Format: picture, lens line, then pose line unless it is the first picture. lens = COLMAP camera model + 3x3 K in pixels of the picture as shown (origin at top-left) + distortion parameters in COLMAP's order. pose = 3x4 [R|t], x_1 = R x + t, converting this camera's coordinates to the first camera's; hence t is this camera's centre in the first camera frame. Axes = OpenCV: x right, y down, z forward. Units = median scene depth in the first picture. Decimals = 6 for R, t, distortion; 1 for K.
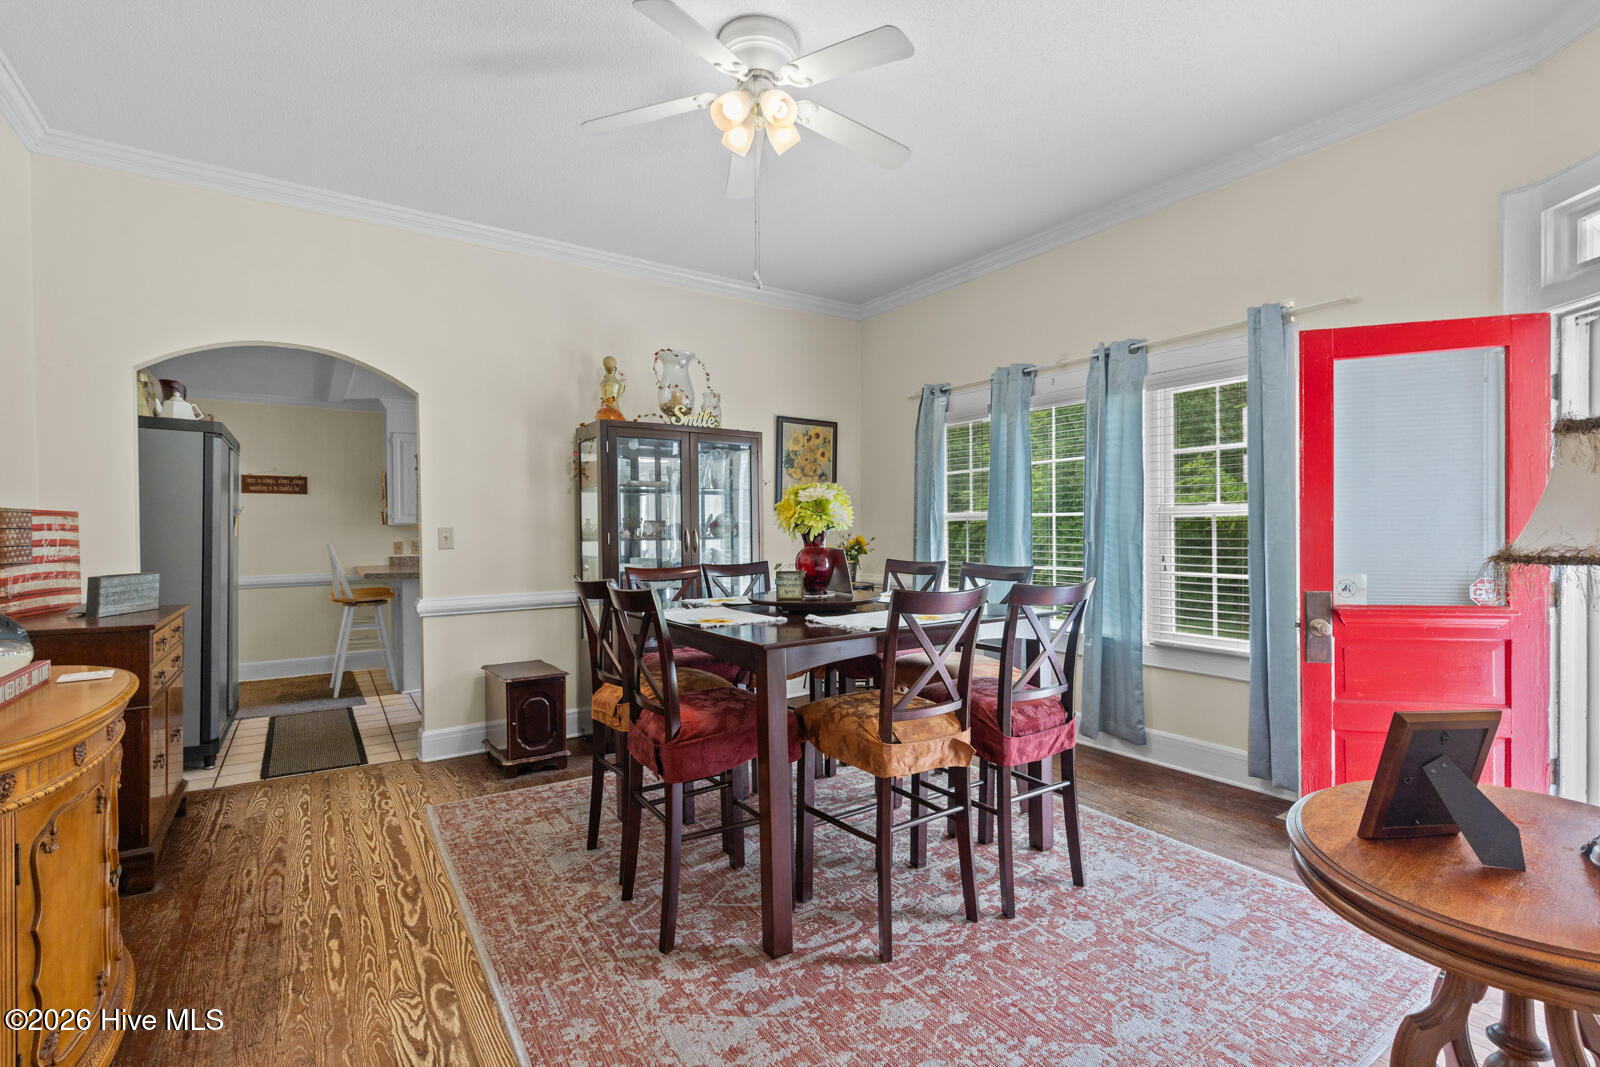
lens RADIAL K [[720.4, 0, 813.4], [0, 720.4, 527.5], [0, 0, 1]] dist [0.013915, 0.000318]
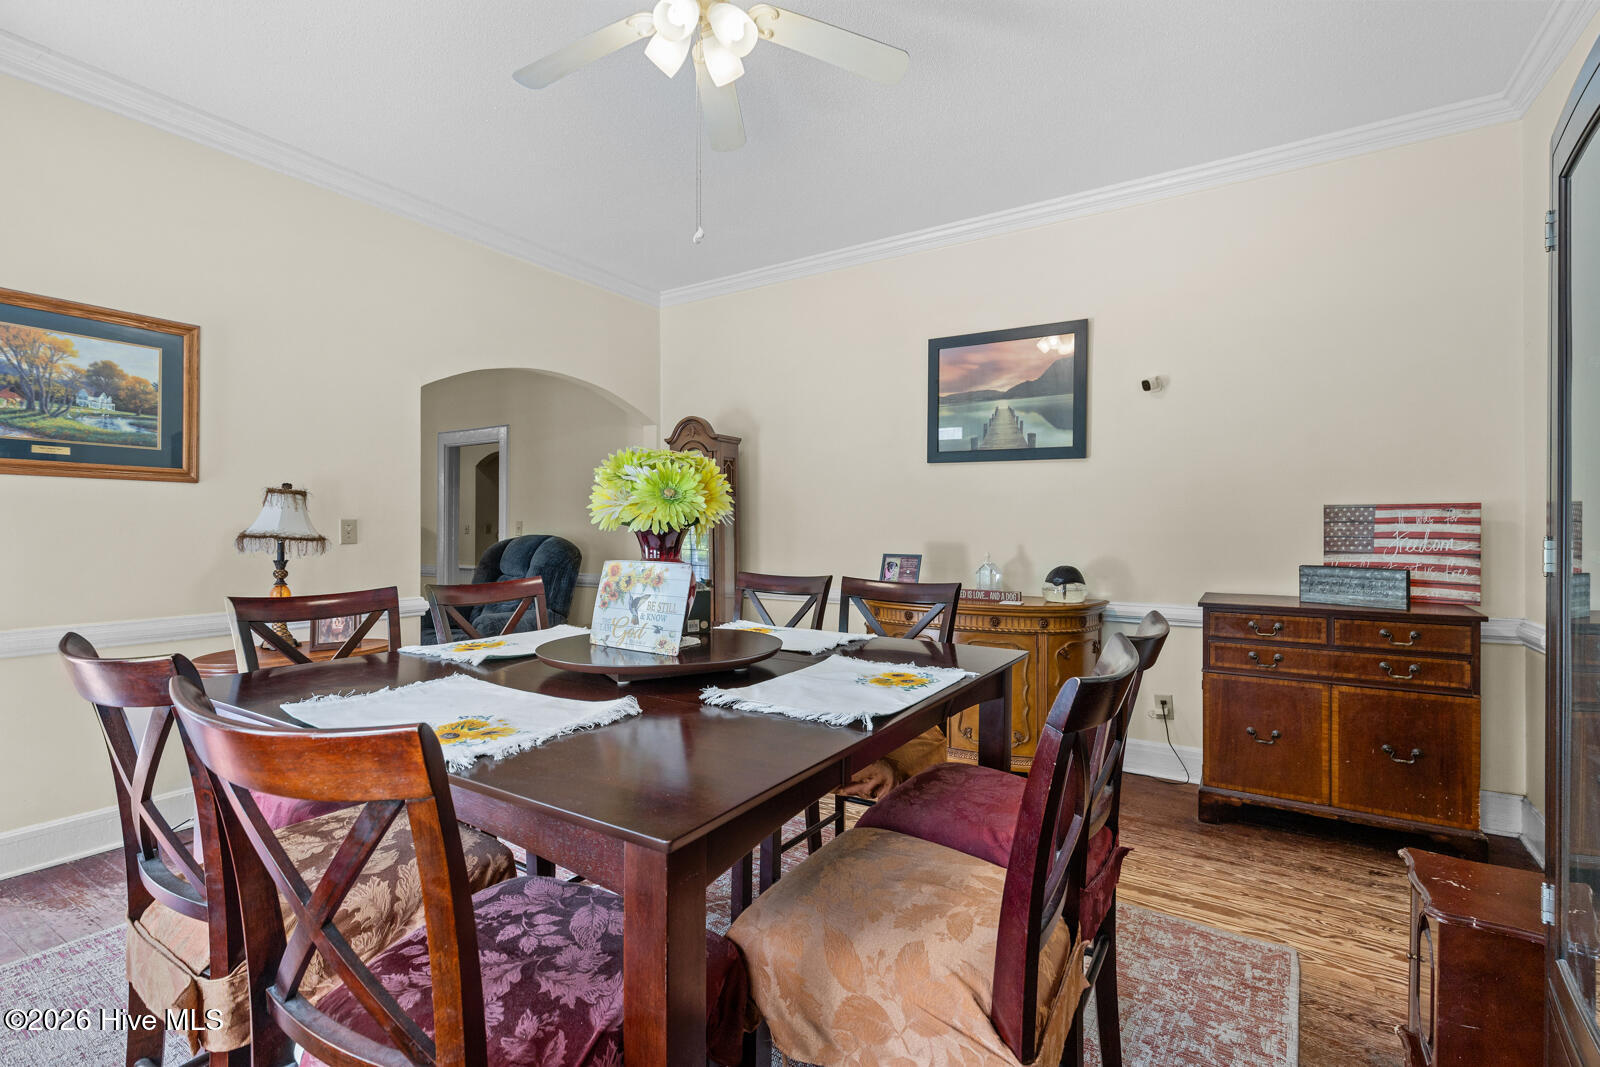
lens RADIAL K [[720.4, 0, 813.4], [0, 720.4, 527.5], [0, 0, 1]] dist [0.013915, 0.000318]
pose [[-0.921065, 0.004869, -0.389378, 0.124561], [0.002835, 0.999979, 0.005796, 0.001706], [0.389398, 0.004235, -0.921060, 1.527520]]
